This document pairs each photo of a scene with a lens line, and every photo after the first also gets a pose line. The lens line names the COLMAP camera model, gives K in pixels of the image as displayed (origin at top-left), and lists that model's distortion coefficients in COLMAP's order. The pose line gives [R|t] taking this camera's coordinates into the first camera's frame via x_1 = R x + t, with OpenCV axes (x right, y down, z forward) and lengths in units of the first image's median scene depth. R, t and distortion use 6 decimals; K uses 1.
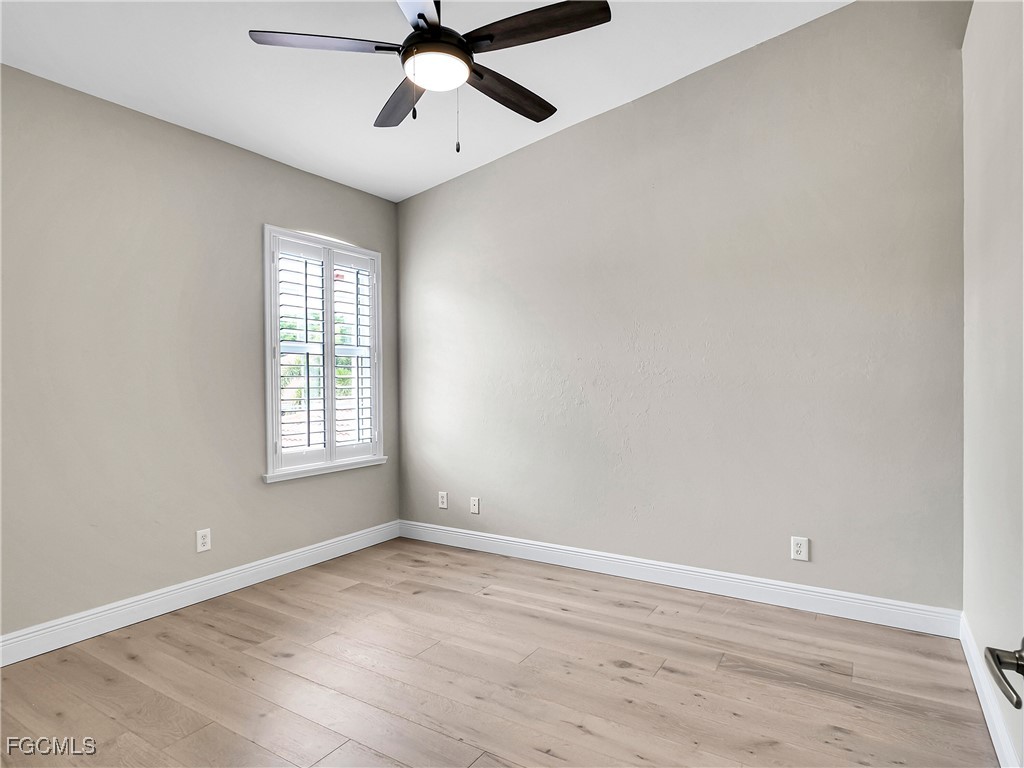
lens RADIAL K [[573.6, 0, 511.5], [0, 573.6, 385.2], [0, 0, 1]] dist [-0.006394, 0.001802]
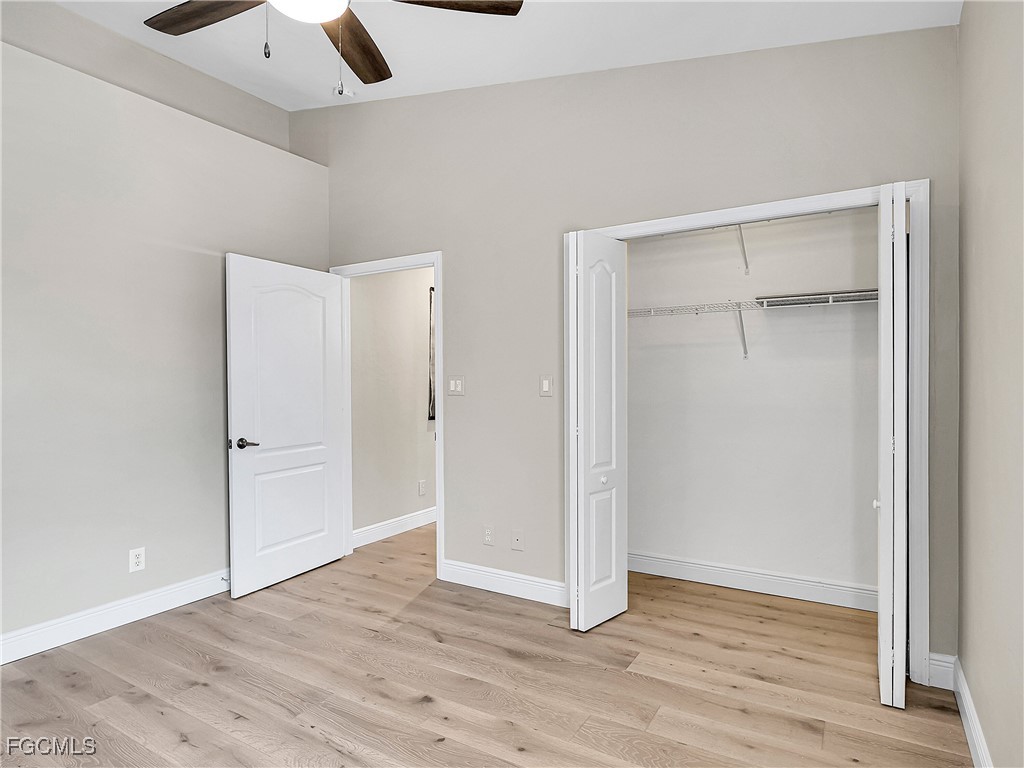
lens RADIAL K [[573.6, 0, 521.0], [0, 573.6, 382.6], [0, 0, 1]] dist [-0.006394, 0.001802]
pose [[-0.999250, 0.015142, -0.035625, -0.240080], [0.014300, 0.999615, 0.023784, -0.015693], [0.035972, 0.023257, -0.999082, 1.111876]]
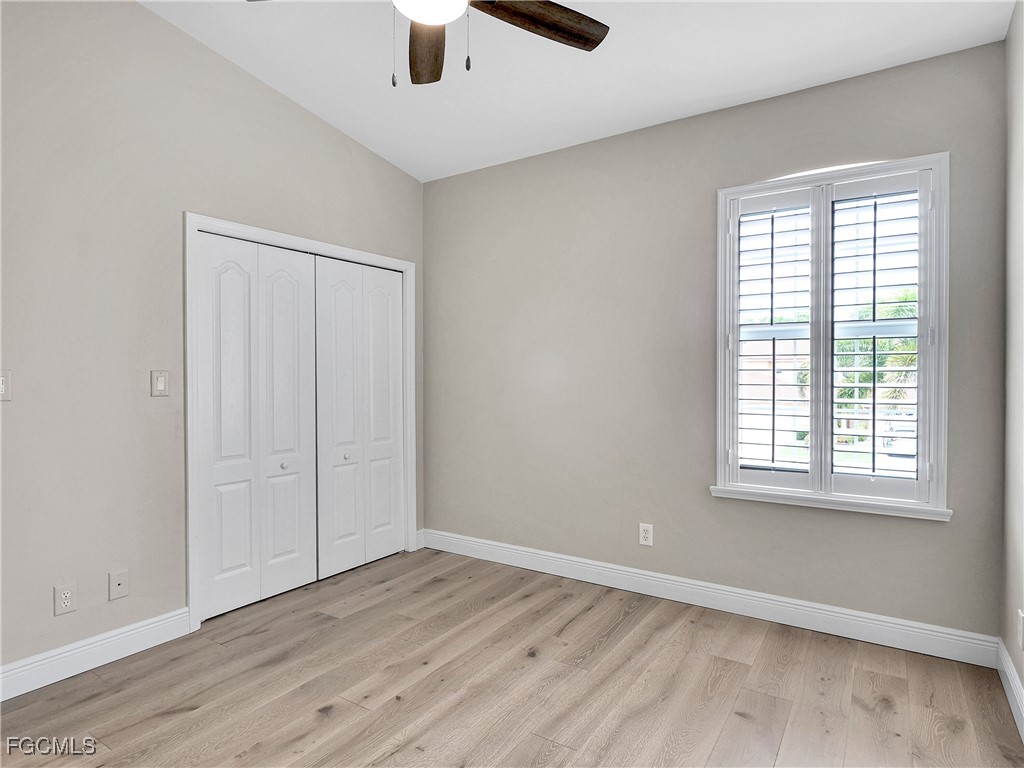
lens RADIAL K [[573.6, 0, 508.0], [0, 573.6, 386.7], [0, 0, 1]] dist [-0.006394, 0.001802]
pose [[-0.012286, 0.017269, -0.999775, 0.418351], [-0.010585, 0.999793, 0.017399, -0.002714], [0.999868, 0.010796, -0.012101, 0.690762]]
